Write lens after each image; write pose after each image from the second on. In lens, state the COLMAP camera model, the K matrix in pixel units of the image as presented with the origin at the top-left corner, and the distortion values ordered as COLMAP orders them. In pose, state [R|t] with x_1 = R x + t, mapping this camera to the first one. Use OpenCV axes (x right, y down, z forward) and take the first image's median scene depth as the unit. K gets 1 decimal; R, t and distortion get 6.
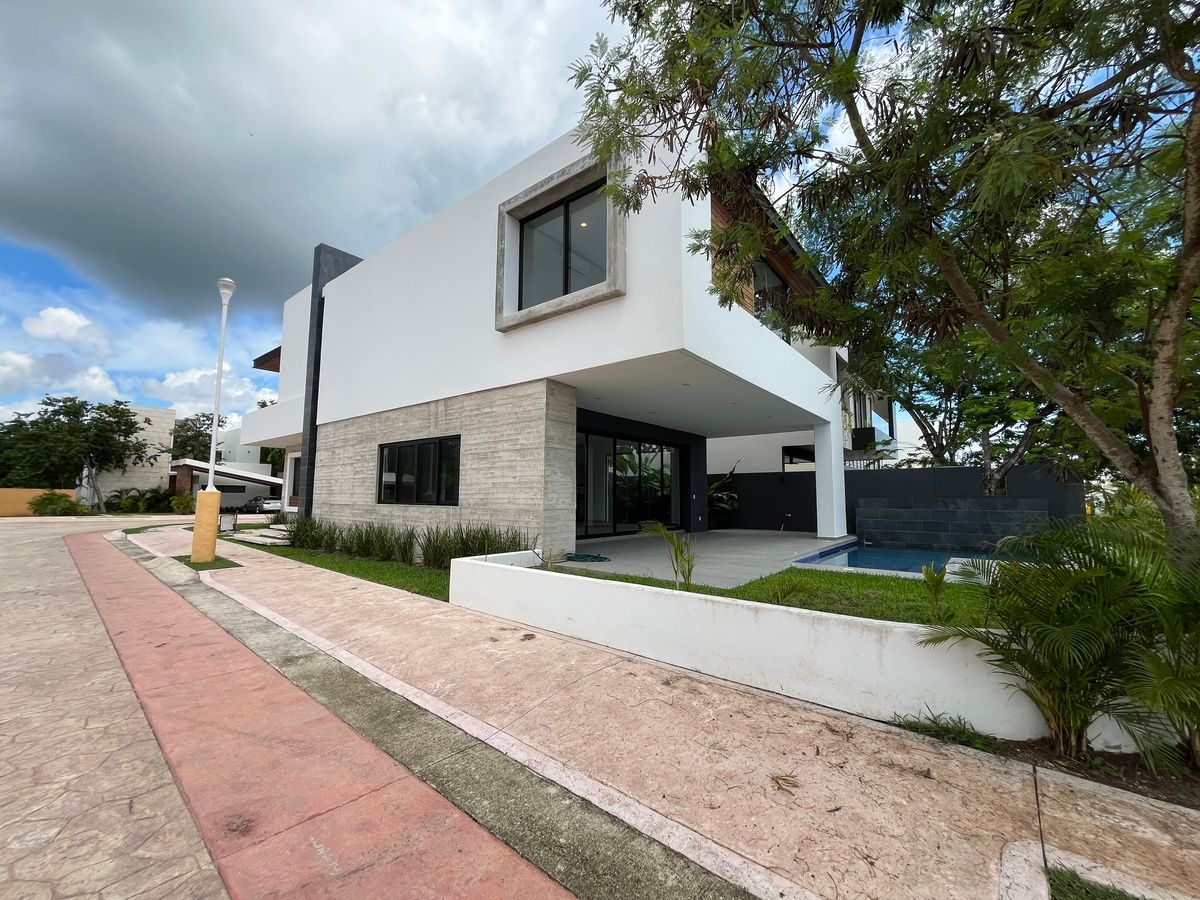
lens RADIAL K [[482.1, 0, 601.3], [0, 482.1, 450.2], [0, 0, 1]] dist [-0.003930, -0.000333]
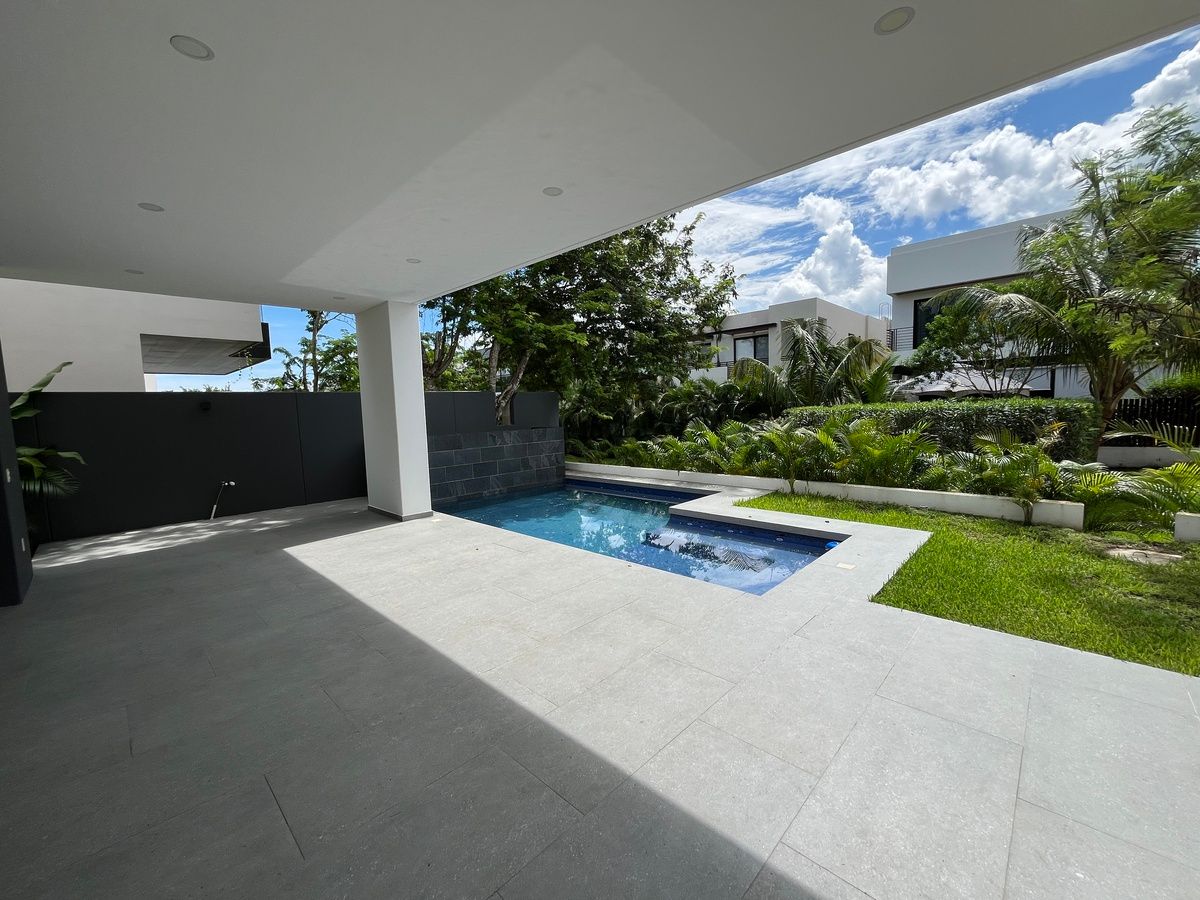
lens RADIAL K [[482.1, 0, 604.9], [0, 482.1, 451.0], [0, 0, 1]] dist [-0.003930, -0.000333]
pose [[0.097784, -0.099354, 0.990236, -0.039593], [-0.058719, 0.992695, 0.105400, 0.031152], [-0.993474, -0.068452, 0.091235, 0.618543]]
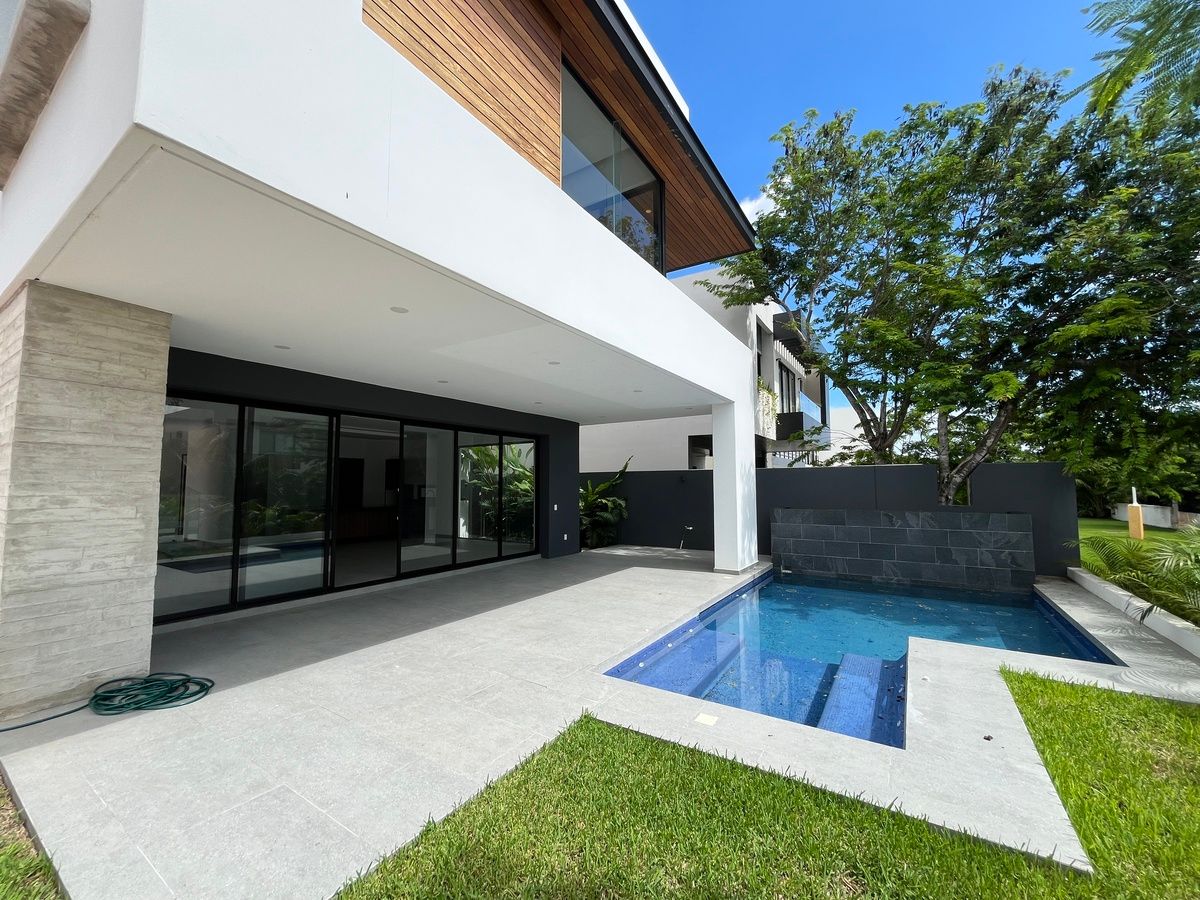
lens RADIAL K [[482.1, 0, 597.4], [0, 482.1, 452.7], [0, 0, 1]] dist [-0.003930, -0.000333]
pose [[0.995410, -0.003566, 0.095636, 0.186126], [0.000785, 0.999576, 0.029099, -0.004942], [-0.095700, -0.028890, 0.994991, 0.287822]]
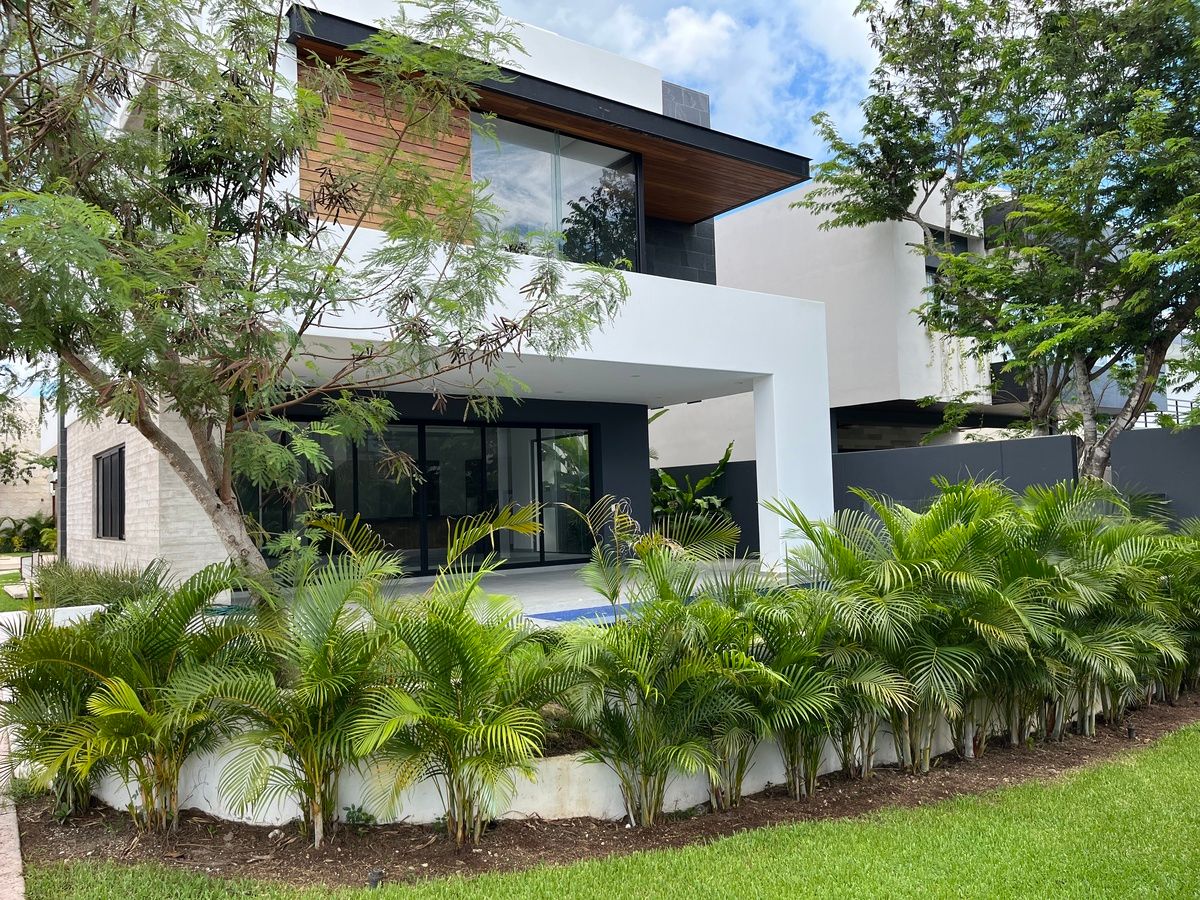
lens RADIAL K [[910.7, 0, 607.2], [0, 910.7, 447.2], [0, 0, 1]] dist [0.058462, -0.085890]
pose [[0.962684, -0.053157, -0.265355, 0.481802], [0.063170, 0.997571, 0.029341, -0.012052], [0.263151, -0.045009, 0.963704, -0.083246]]
